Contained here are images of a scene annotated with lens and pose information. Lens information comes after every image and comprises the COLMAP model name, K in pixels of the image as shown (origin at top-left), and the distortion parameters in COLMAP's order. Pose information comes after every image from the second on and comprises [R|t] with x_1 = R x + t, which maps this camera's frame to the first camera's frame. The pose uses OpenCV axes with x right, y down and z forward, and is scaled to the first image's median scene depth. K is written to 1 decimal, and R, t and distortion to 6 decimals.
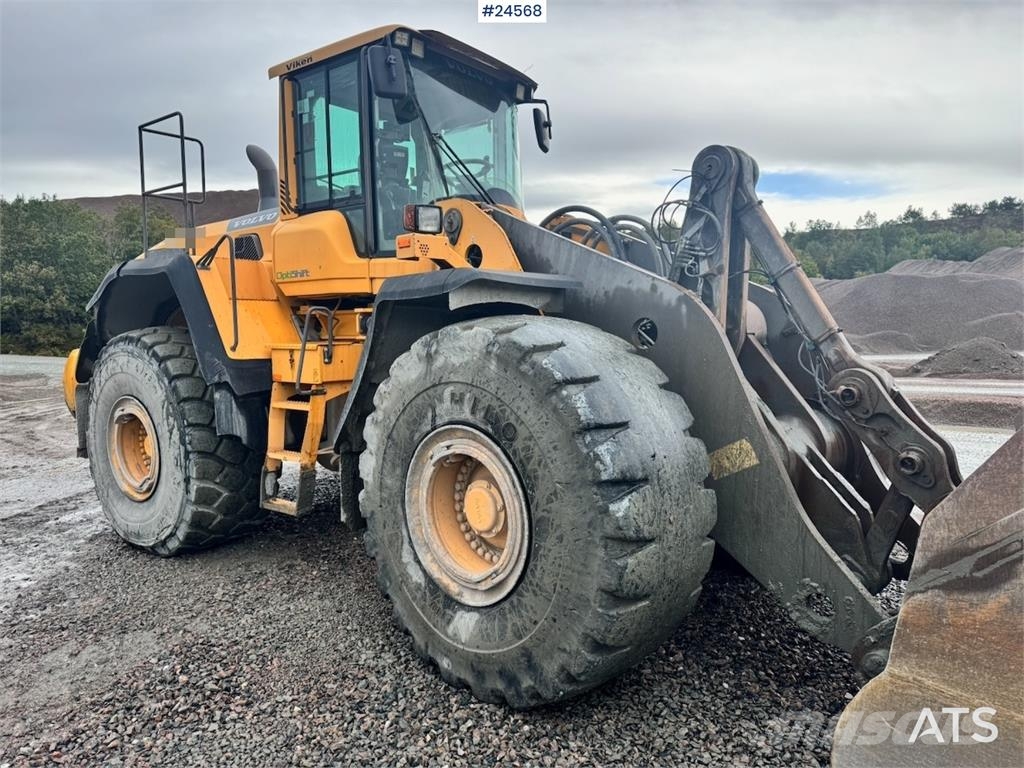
lens RADIAL K [[718.9, 0, 512.2], [0, 718.9, 385.5], [0, 0, 1]] dist [0.086828, -0.111885]
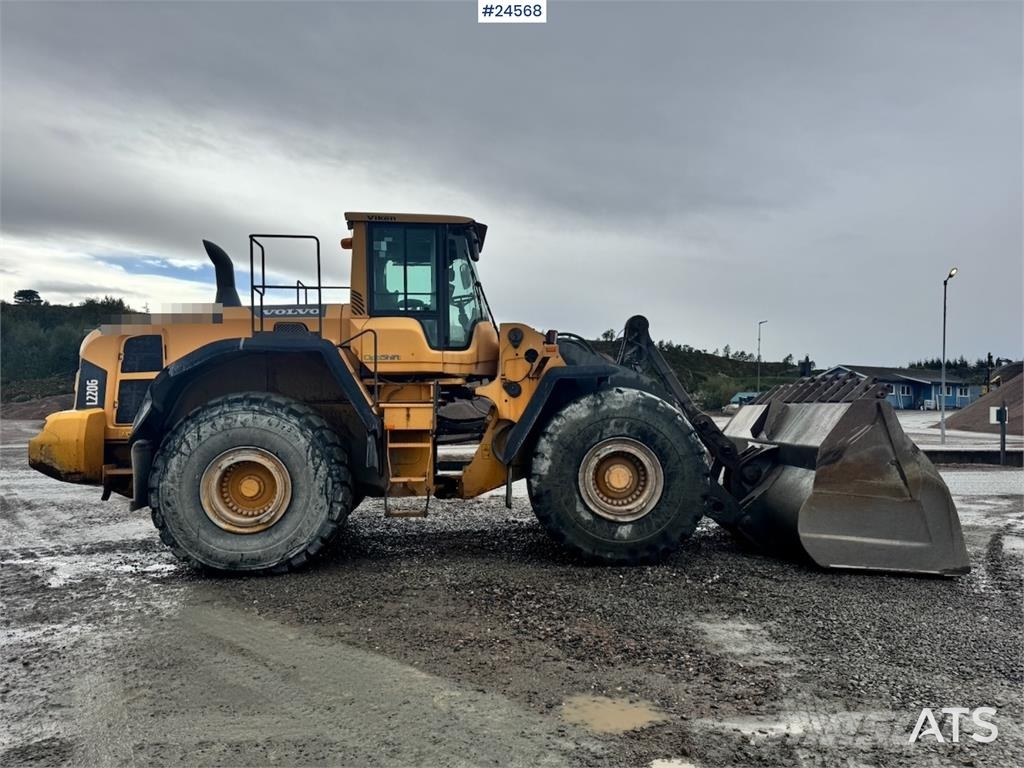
lens RADIAL K [[717.1, 0, 512.5], [0, 717.1, 389.4], [0, 0, 1]] dist [0.093087, -0.125567]
pose [[0.723705, 0.029055, 0.689497, -1.369202], [0.051824, 0.994004, -0.096283, 0.078626], [-0.688160, 0.105413, 0.717860, -0.258954]]
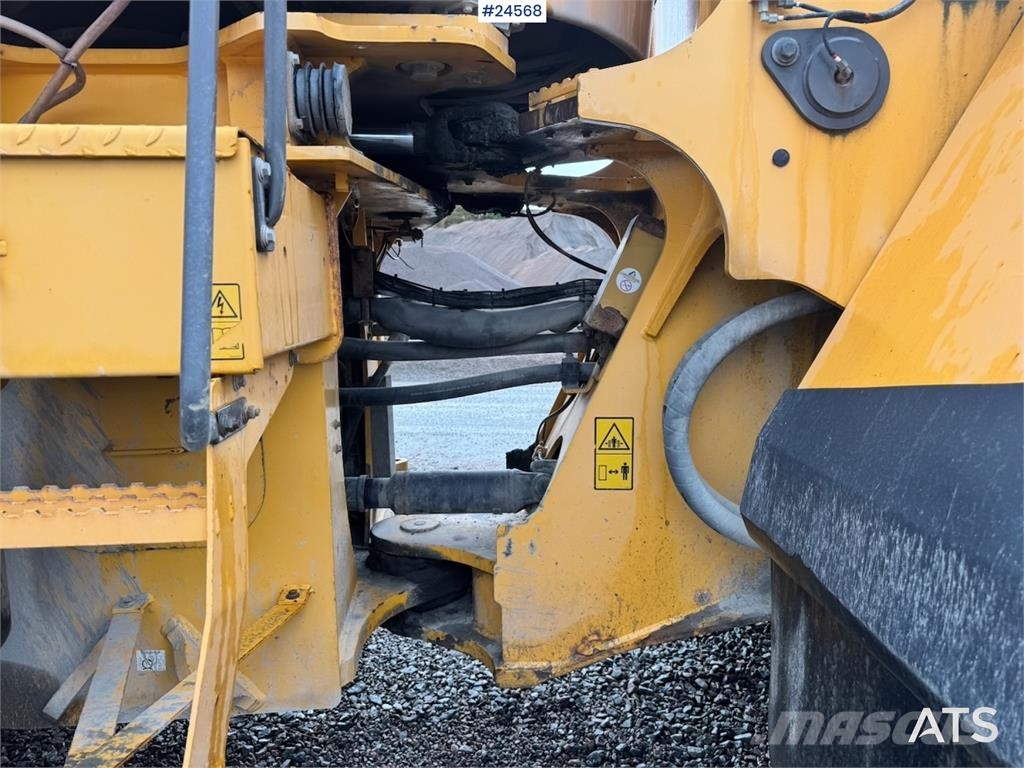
lens RADIAL K [[727.8, 0, 513.2], [0, 727.8, 383.9], [0, 0, 1]] dist [0.003535, 0.000567]
pose [[0.735326, -0.084224, 0.672459, -0.378367], [0.061606, 0.996446, 0.057438, -0.006608], [-0.674907, -0.000808, 0.737902, 0.946122]]
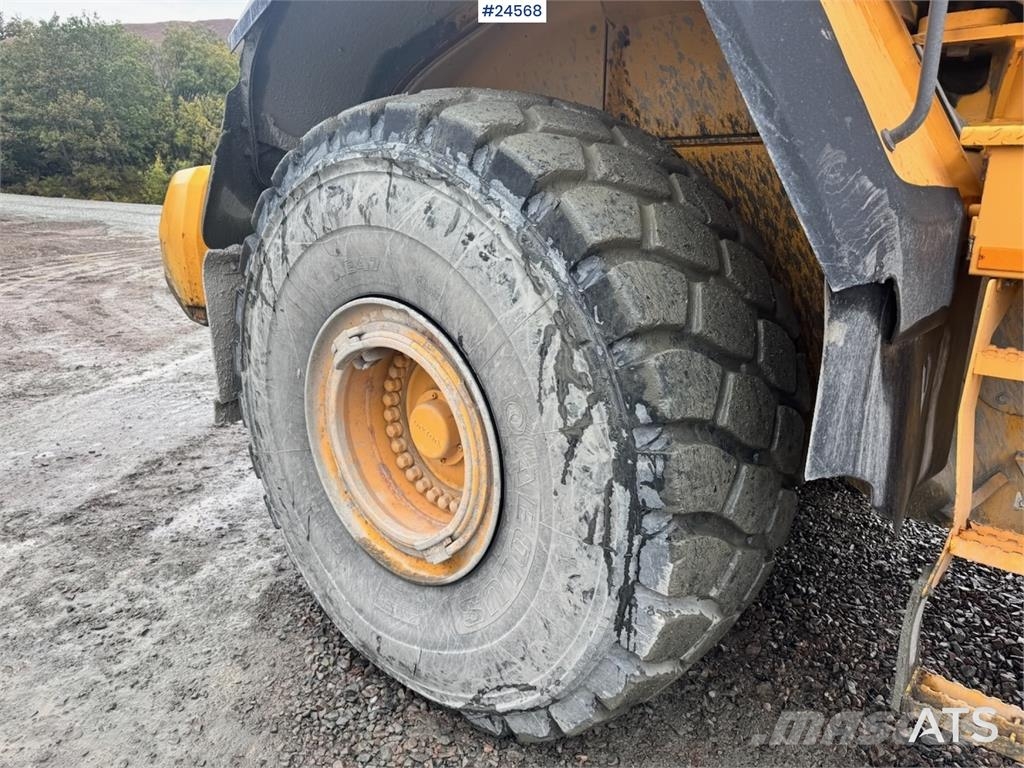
lens RADIAL K [[717.1, 0, 522.8], [0, 717.1, 392.4], [0, 0, 1]] dist [0.093087, -0.125567]
pose [[0.998179, 0.036865, -0.047748, -0.578708], [-0.026647, 0.979587, 0.199245, -0.014908], [0.054119, -0.197610, 0.978786, 0.866927]]
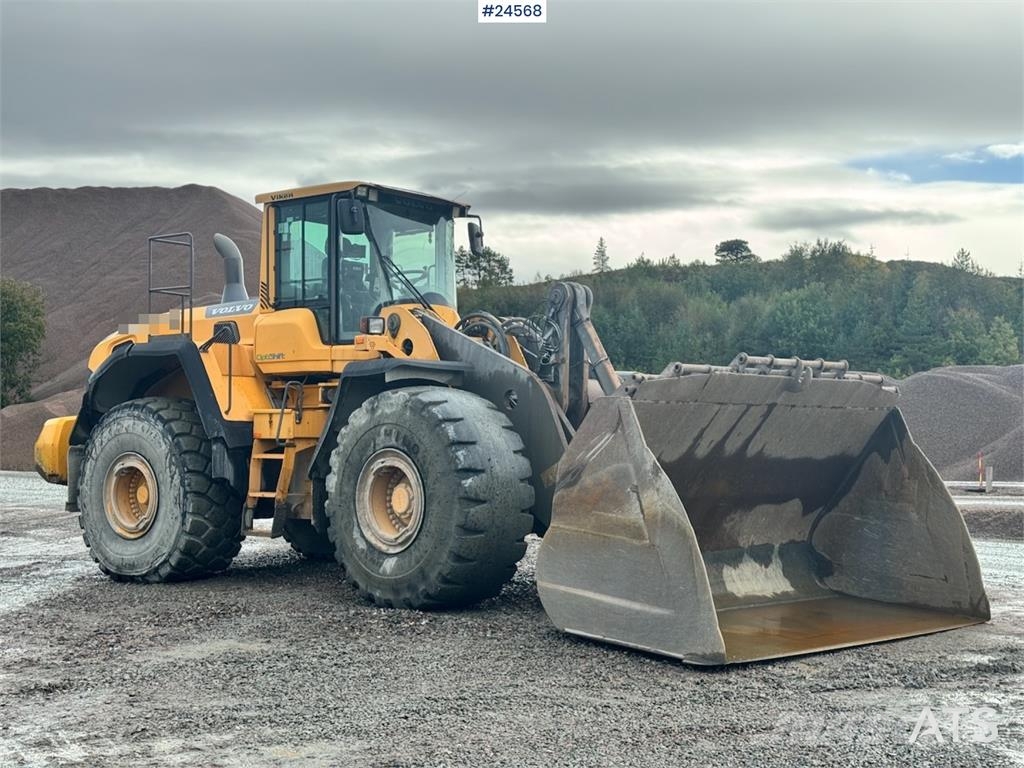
lens RADIAL K [[1423.9, 0, 518.8], [0, 1423.9, 391.0], [0, 0, 1]] dist [0.146899, 0.000000]
pose [[0.999616, 0.014444, -0.023651, 0.242031], [-0.017033, 0.993422, -0.113237, 0.229715], [0.021860, 0.113597, 0.993286, -1.844028]]
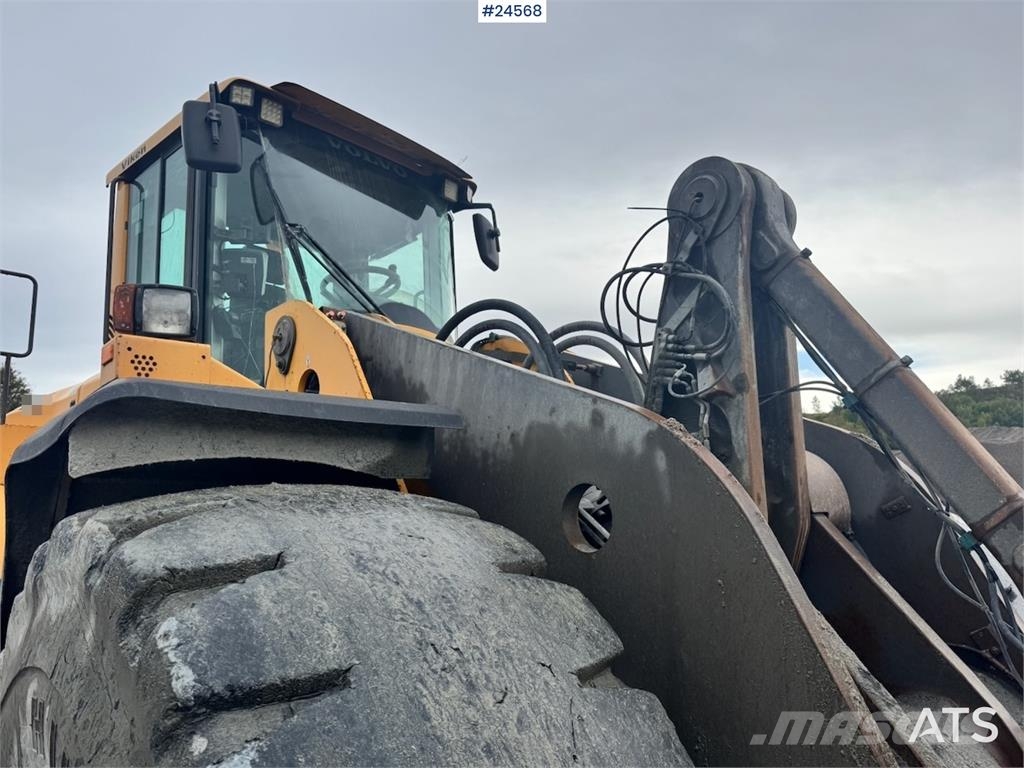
lens RADIAL K [[717.1, 0, 510.8], [0, 717.1, 390.2], [0, 0, 1]] dist [0.093087, -0.125567]
pose [[0.997044, -0.042801, -0.063801, 0.148103], [0.025897, 0.969074, -0.245407, -0.035231], [0.072332, 0.243029, 0.967318, 0.468348]]
